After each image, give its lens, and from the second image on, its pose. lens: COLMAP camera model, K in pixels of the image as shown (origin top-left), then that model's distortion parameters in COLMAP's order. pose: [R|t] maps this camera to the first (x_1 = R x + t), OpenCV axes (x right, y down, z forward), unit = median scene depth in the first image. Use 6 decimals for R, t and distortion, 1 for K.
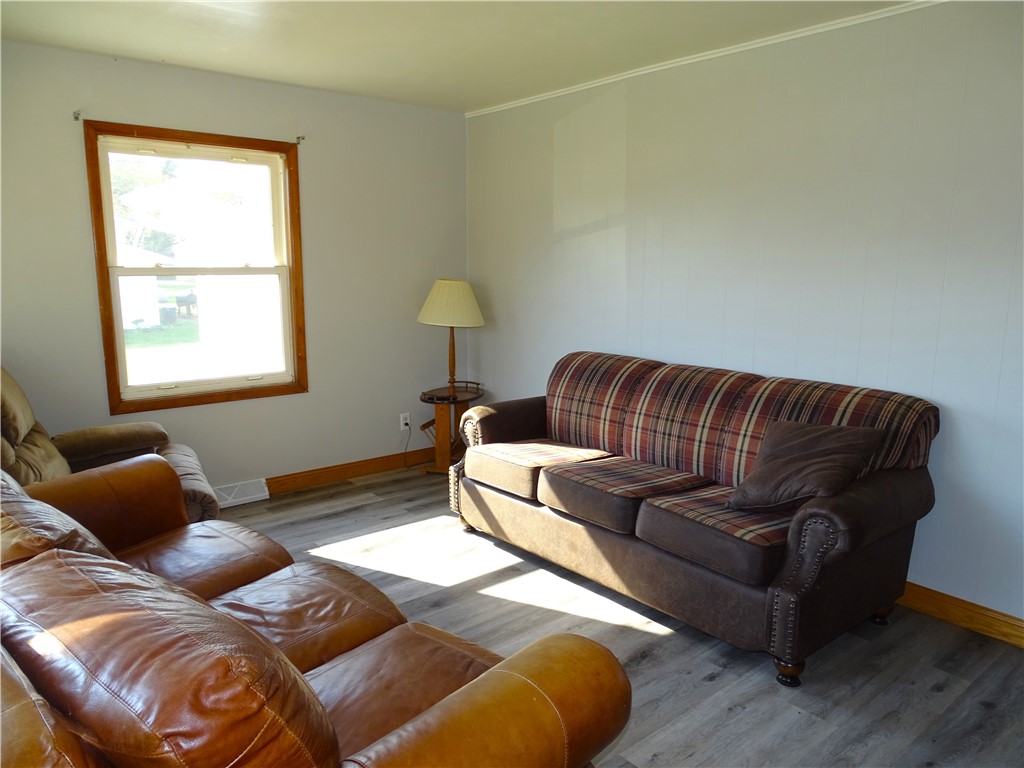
lens RADIAL K [[727.9, 0, 512.0], [0, 727.9, 384.0], [0, 0, 1]] dist [0.001854, -0.000278]
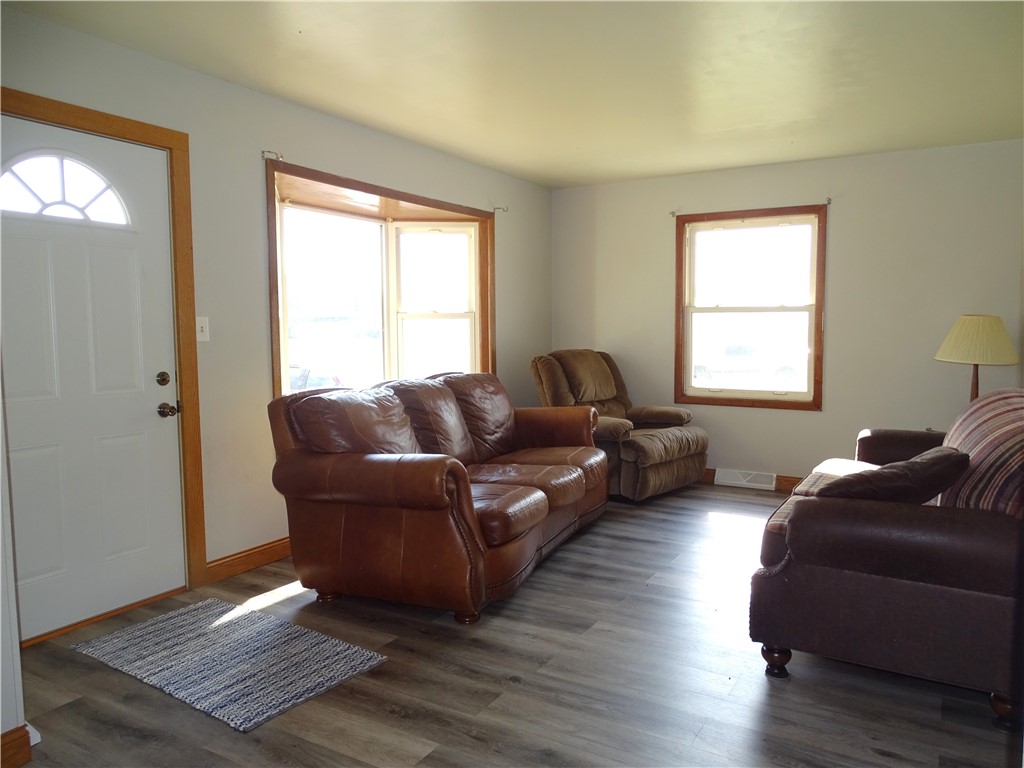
lens RADIAL K [[727.9, 0, 512.0], [0, 727.9, 384.0], [0, 0, 1]] dist [0.001854, -0.000278]
pose [[0.327609, 0.067964, -0.942366, 0.697334], [-0.159765, 0.987031, 0.015644, 0.030750], [0.931208, 0.145432, 0.334218, 0.148683]]
